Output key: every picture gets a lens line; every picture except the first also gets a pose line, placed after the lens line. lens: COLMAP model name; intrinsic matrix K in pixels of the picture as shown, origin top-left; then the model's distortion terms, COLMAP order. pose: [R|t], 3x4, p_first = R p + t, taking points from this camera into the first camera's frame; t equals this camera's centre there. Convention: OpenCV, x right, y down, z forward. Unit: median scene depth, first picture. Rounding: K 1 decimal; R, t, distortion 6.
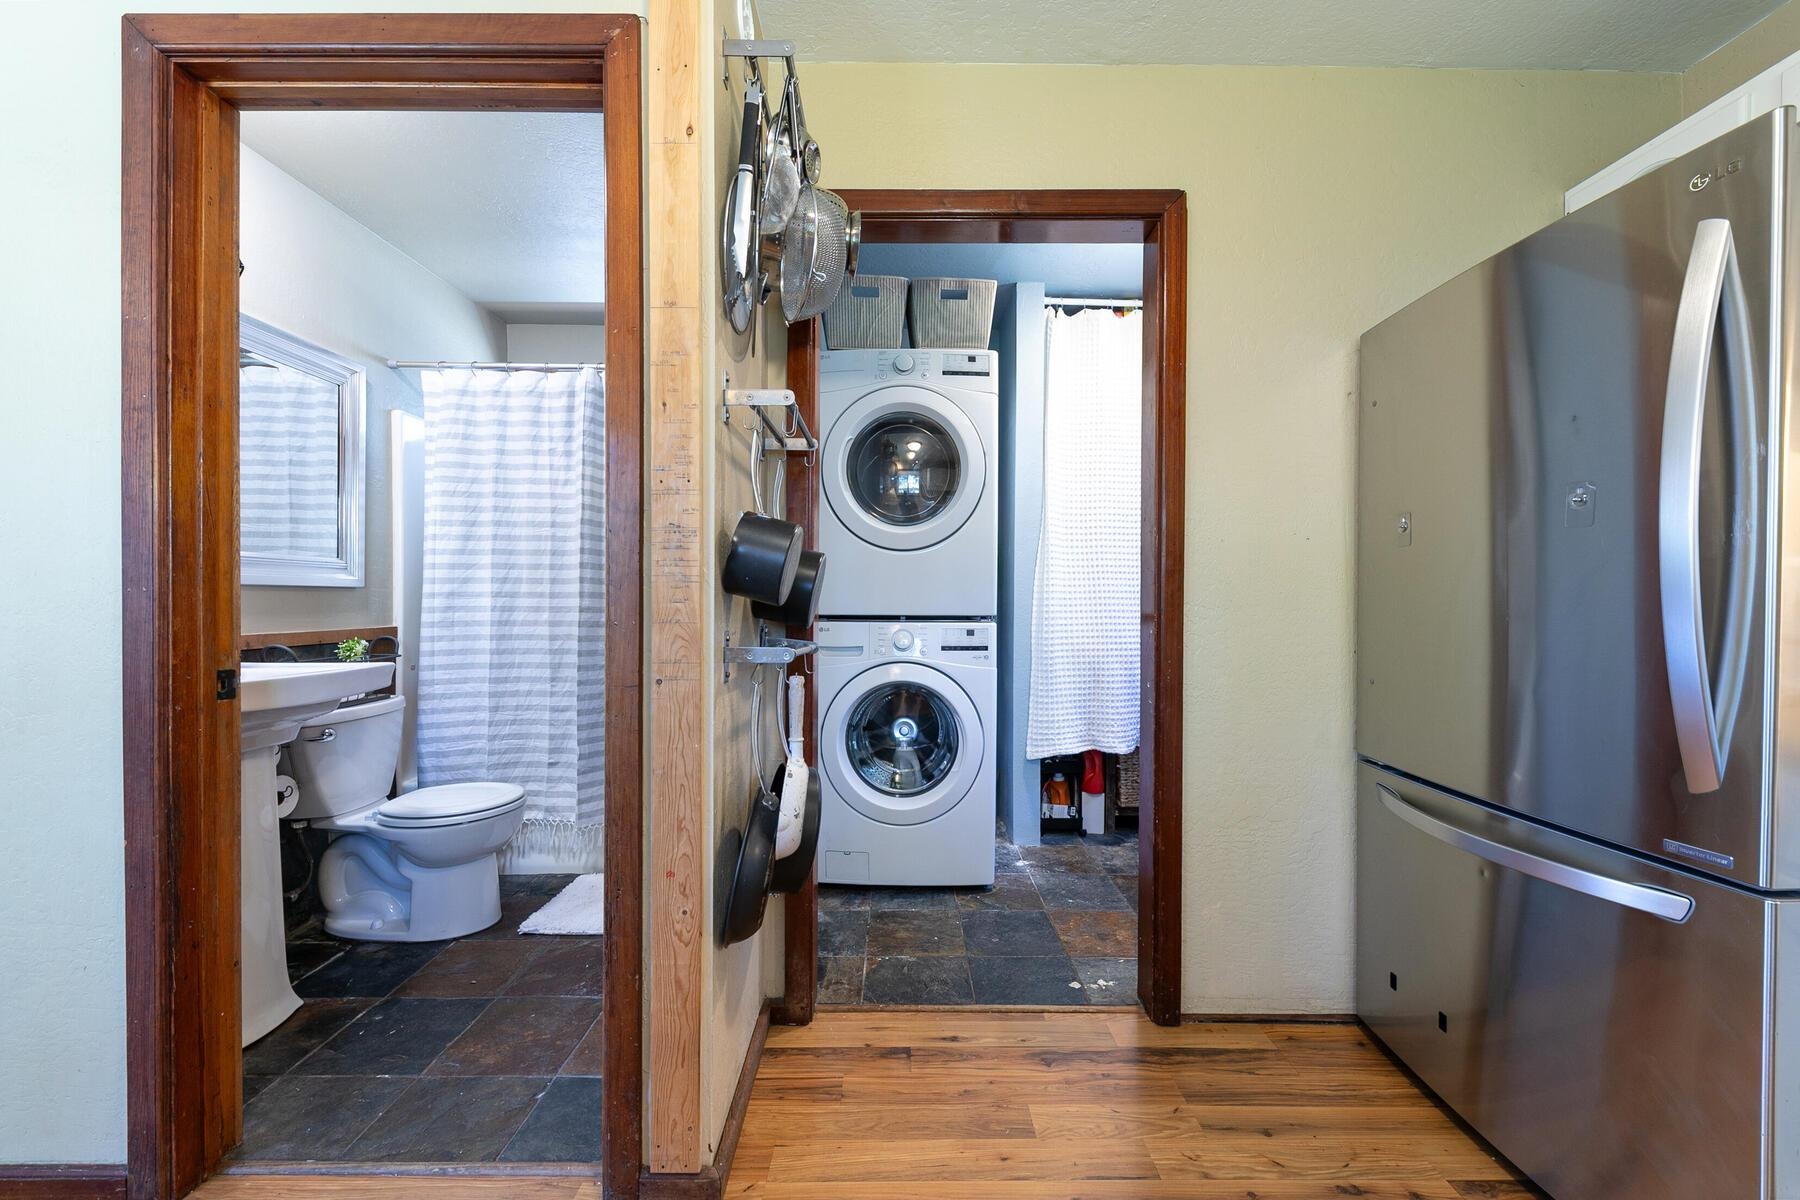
lens RADIAL K [[708.1, 0, 929.3], [0, 708.1, 605.4], [0, 0, 1]] dist [0.003257, -0.002553]
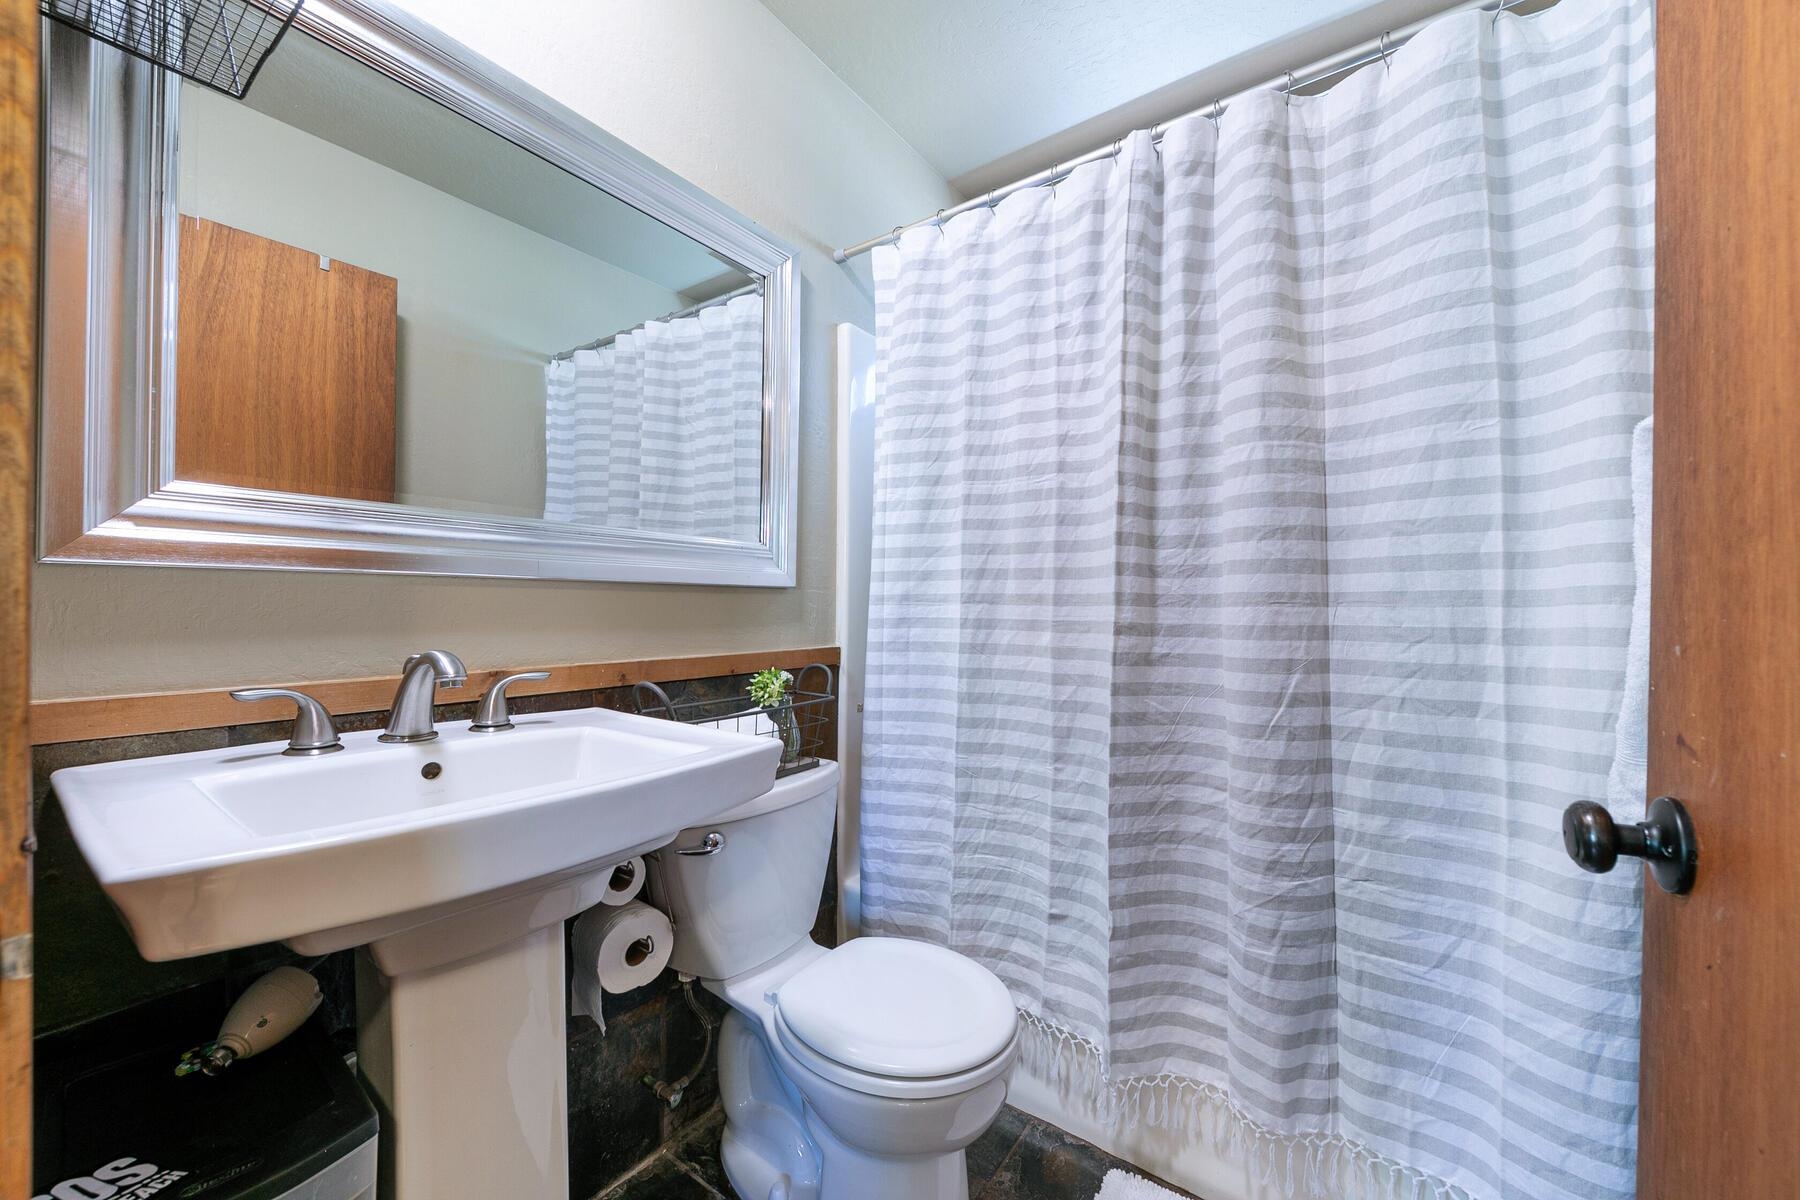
lens RADIAL K [[708.1, 0, 898.2], [0, 708.1, 602.6], [0, 0, 1]] dist [0.003257, -0.002553]
pose [[0.800046, 0.002388, -0.599934, -0.309831], [-0.011731, 0.999863, -0.011665, -0.004560], [0.599824, 0.016370, 0.799965, 0.502607]]
